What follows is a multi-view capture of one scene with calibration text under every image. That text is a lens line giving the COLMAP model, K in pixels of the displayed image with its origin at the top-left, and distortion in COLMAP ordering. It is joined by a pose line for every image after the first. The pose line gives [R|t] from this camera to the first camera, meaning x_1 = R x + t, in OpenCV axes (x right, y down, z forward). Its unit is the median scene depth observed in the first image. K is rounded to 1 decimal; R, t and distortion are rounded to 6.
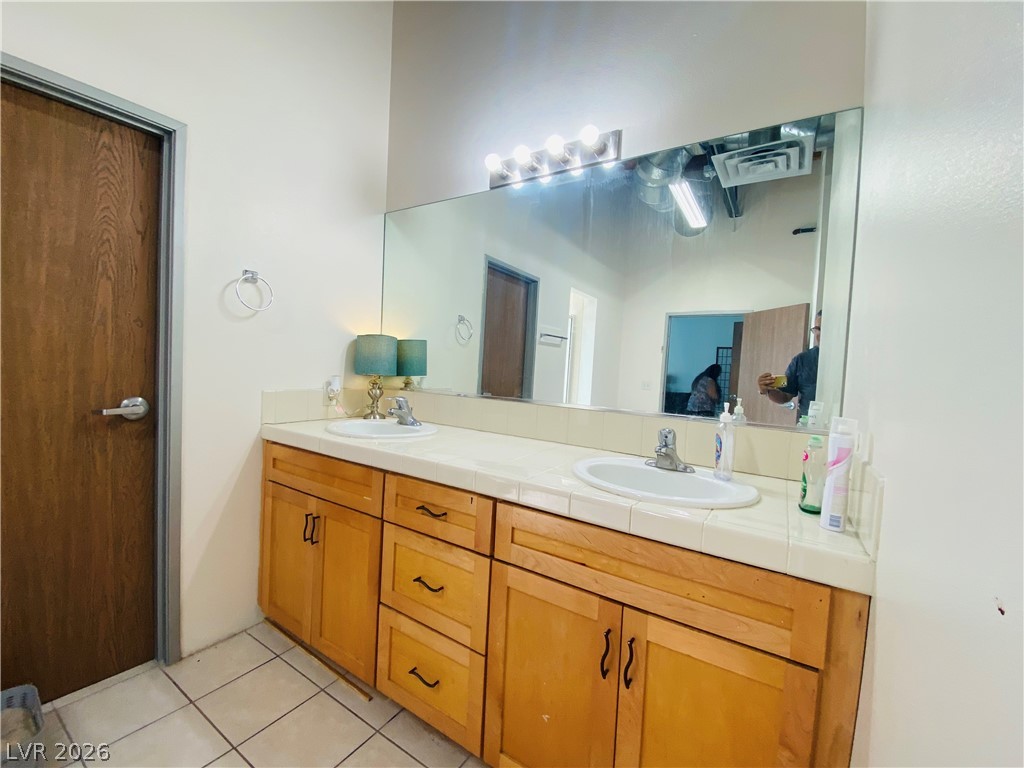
lens RADIAL K [[420.4, 0, 513.8], [0, 420.4, 384.5], [0, 0, 1]] dist [0.000995, 0.000011]
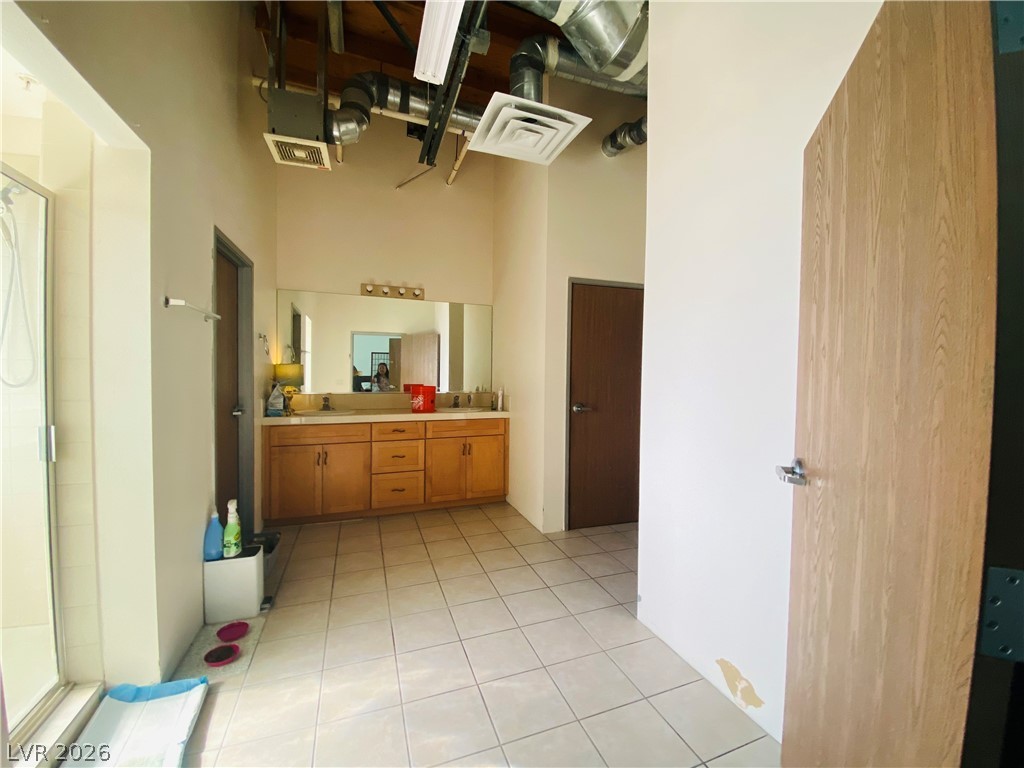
lens RADIAL K [[420.4, 0, 515.2], [0, 420.4, 386.3], [0, 0, 1]] dist [0.000995, 0.000011]
pose [[0.600453, -0.065899, 0.796940, -2.144698], [0.044936, 0.997804, 0.048652, -0.118830], [-0.798397, 0.006598, 0.602096, -1.480138]]
